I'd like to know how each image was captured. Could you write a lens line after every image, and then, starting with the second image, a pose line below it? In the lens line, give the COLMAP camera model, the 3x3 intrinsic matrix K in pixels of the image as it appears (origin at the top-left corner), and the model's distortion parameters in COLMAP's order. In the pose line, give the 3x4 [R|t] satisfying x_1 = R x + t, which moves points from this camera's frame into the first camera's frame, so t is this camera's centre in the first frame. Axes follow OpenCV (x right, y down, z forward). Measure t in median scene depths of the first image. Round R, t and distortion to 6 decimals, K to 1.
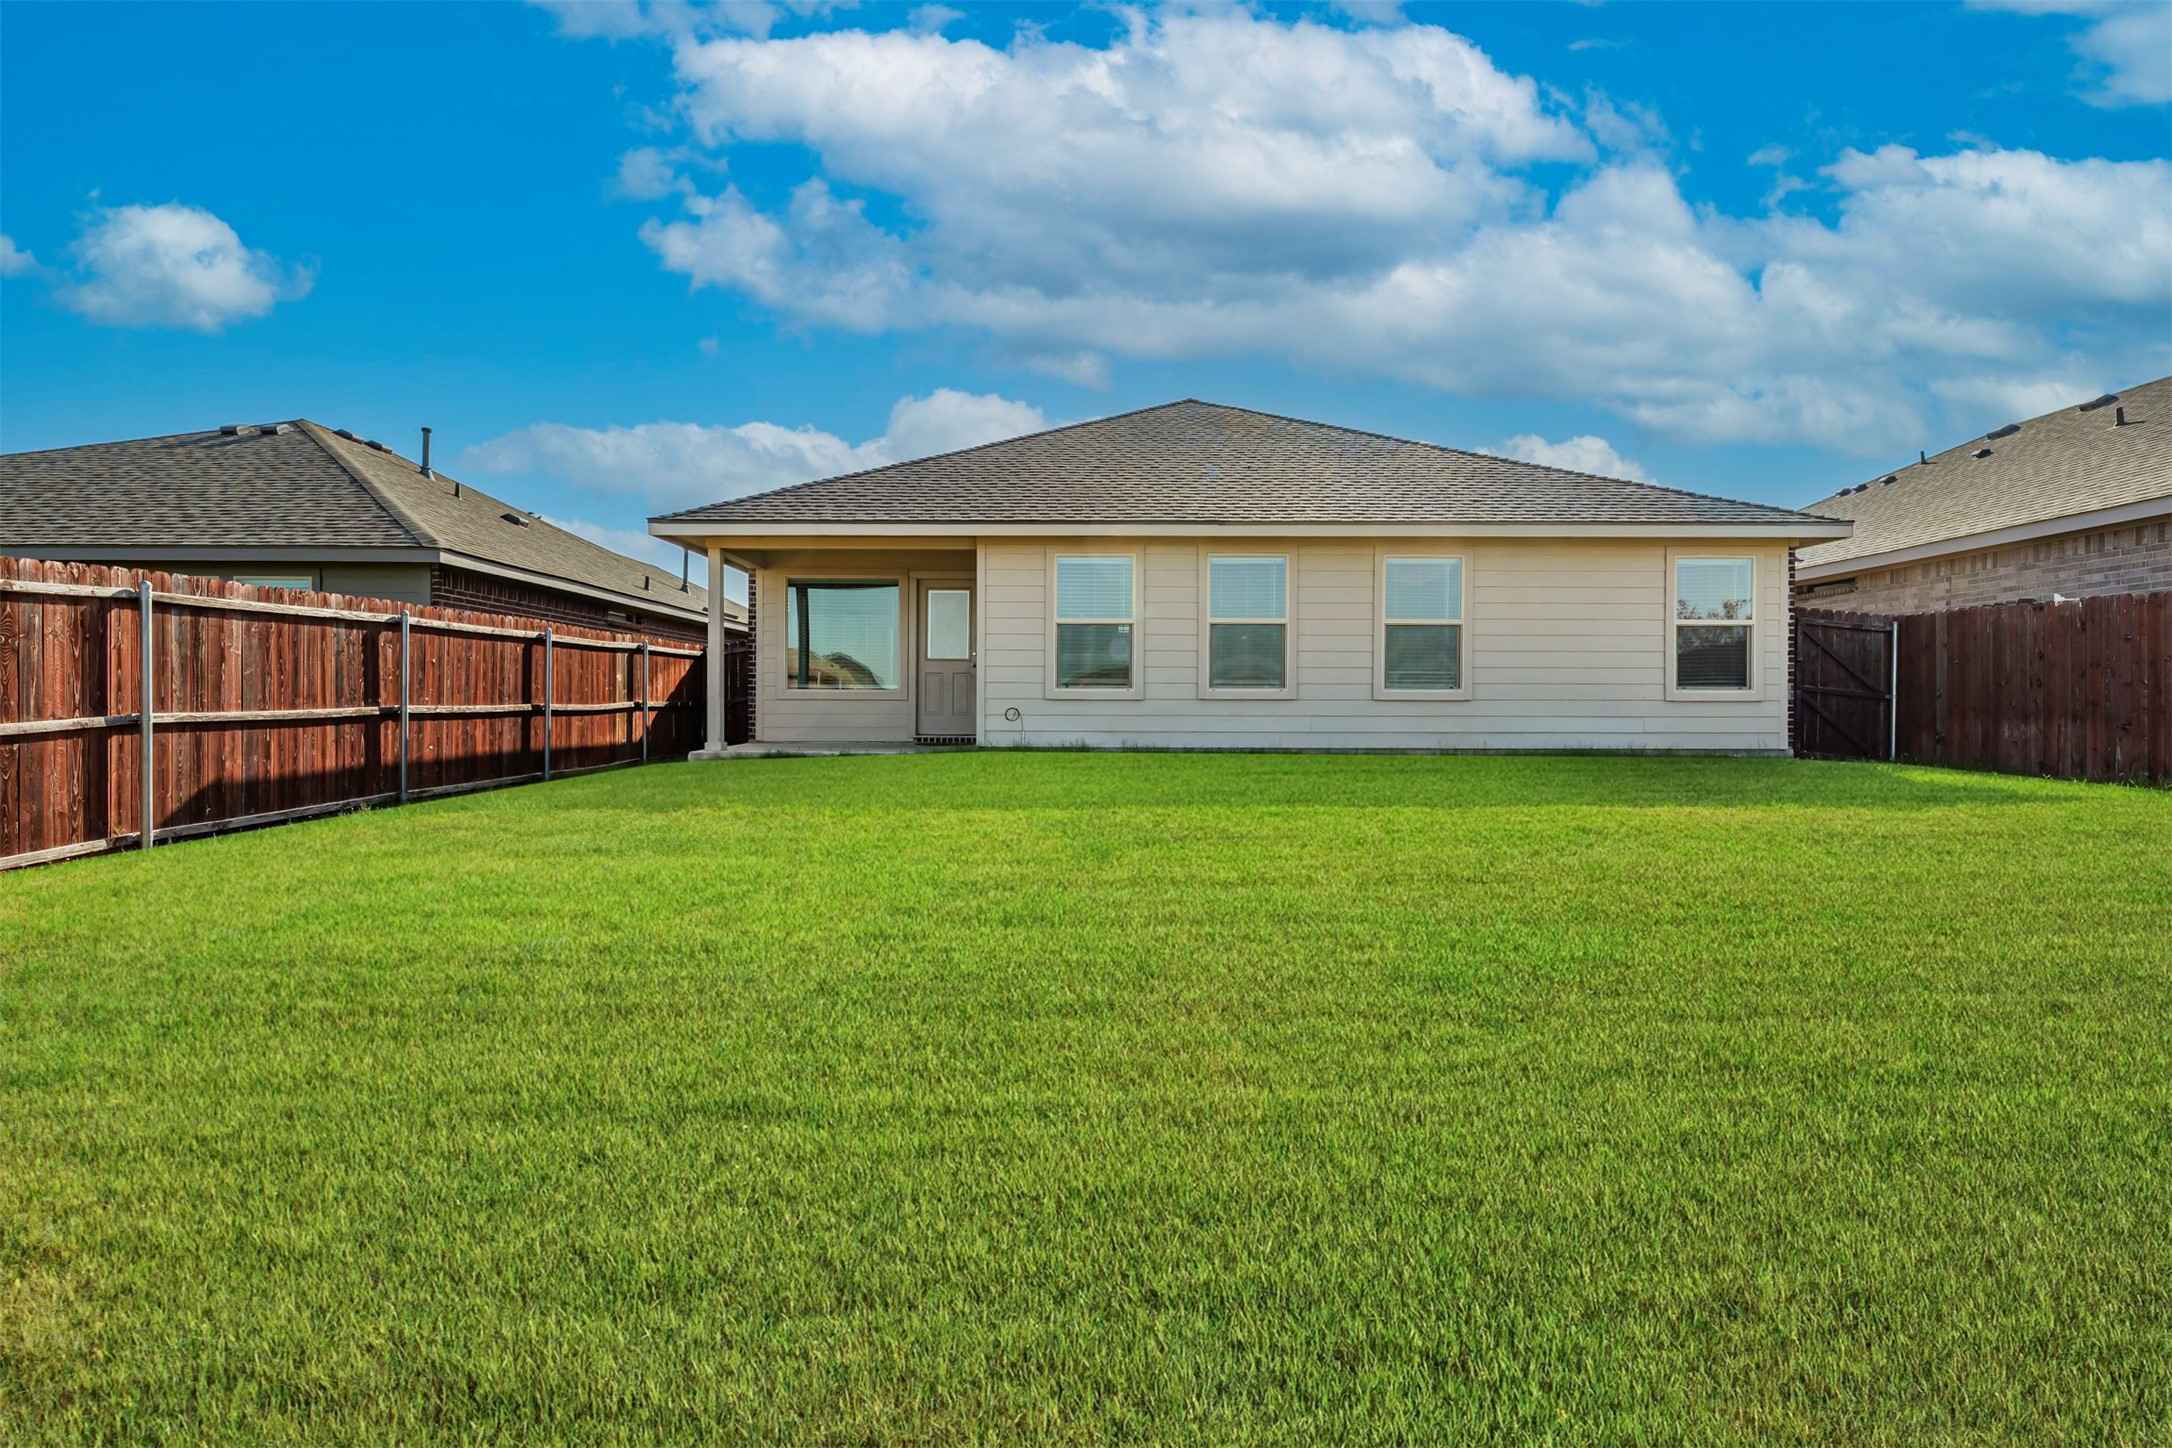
lens RADIAL K [[1021.7, 0, 1080.4], [0, 1021.7, 719.2], [0, 0, 1]] dist [0.006057, 0.000129]
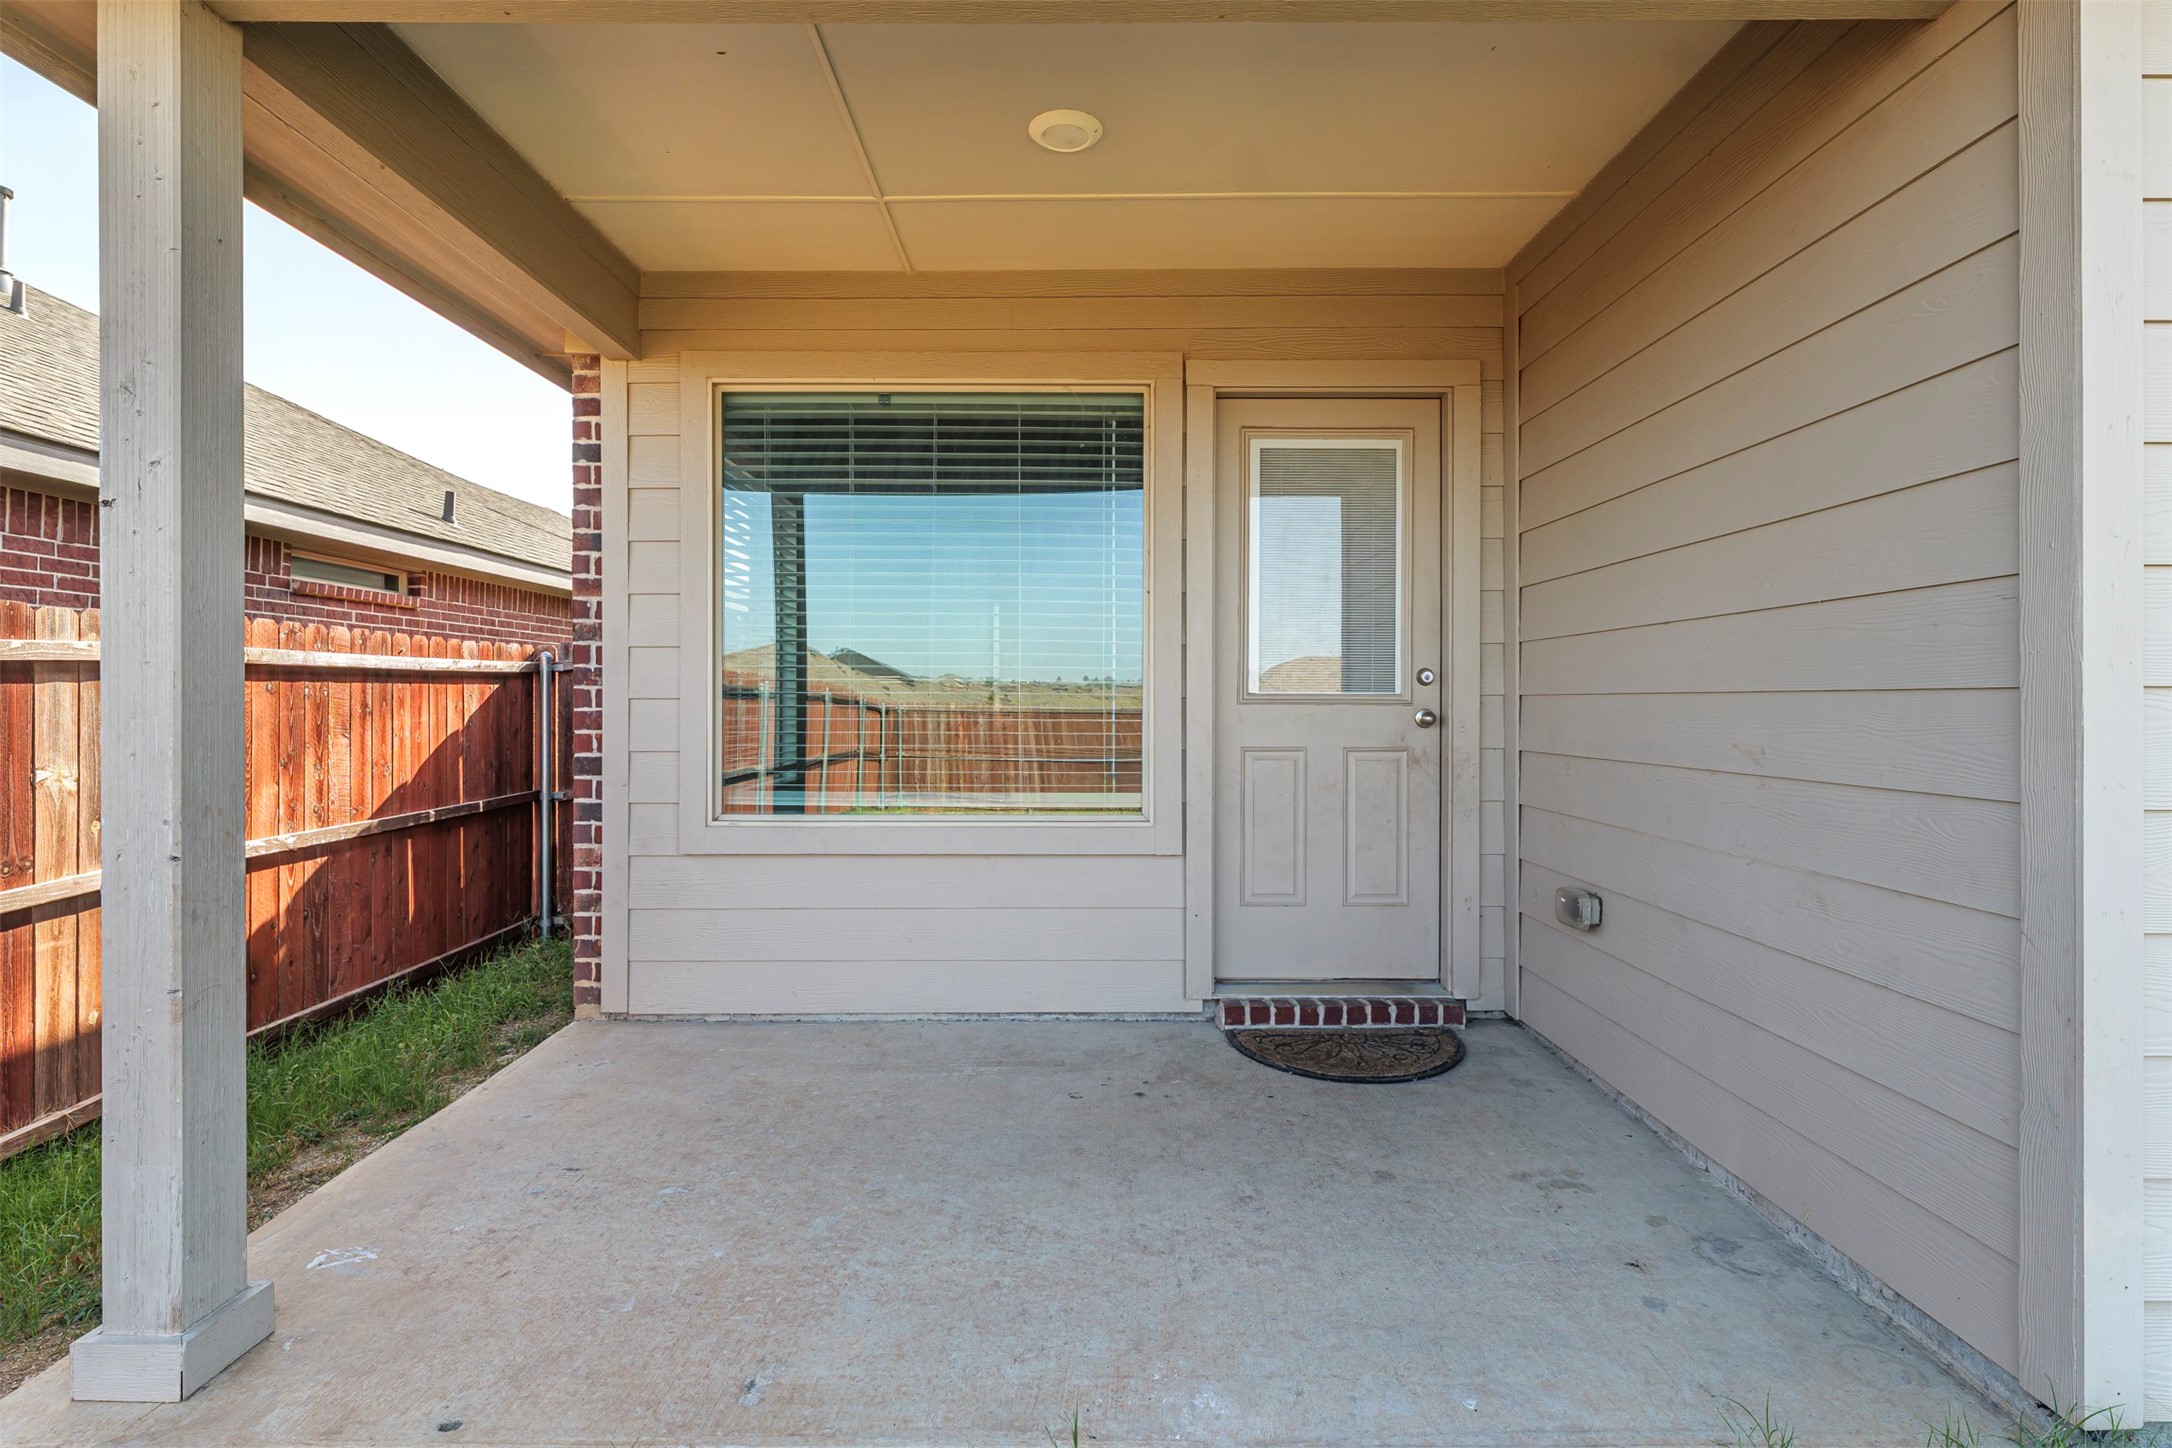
lens RADIAL K [[1021.7, 0, 1088.9], [0, 1021.7, 718.8], [0, 0, 1]] dist [0.006057, 0.000129]
pose [[0.999973, -0.004182, 0.006054, -0.178494], [0.004138, 0.999965, 0.007225, -0.051335], [-0.006084, -0.007199, 0.999956, 0.679789]]
